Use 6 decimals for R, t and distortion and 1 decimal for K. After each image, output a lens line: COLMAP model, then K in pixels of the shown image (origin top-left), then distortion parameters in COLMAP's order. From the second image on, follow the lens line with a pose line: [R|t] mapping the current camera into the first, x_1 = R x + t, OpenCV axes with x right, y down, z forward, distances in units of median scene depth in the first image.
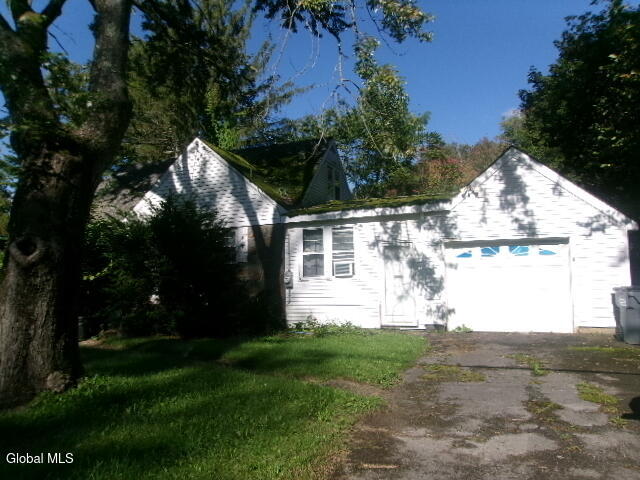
lens RADIAL K [[501.6, 0, 323.7], [0, 501.6, 239.8], [0, 0, 1]] dist [-0.032894, 0.064653]
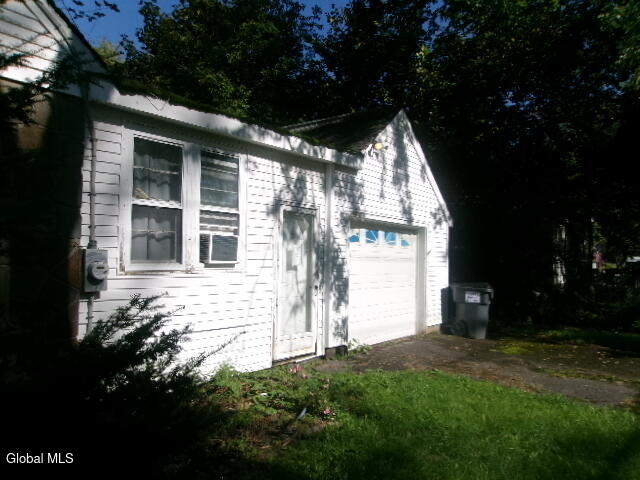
lens RADIAL K [[508.3, 0, 331.1], [0, 508.3, 228.8], [0, 0, 1]] dist [0.025252, -0.004315]
pose [[0.275148, 0.080099, 0.958059, -0.372554], [-0.114857, 0.992125, -0.049961, 0.052057], [-0.954516, -0.096293, 0.282181, 0.776742]]
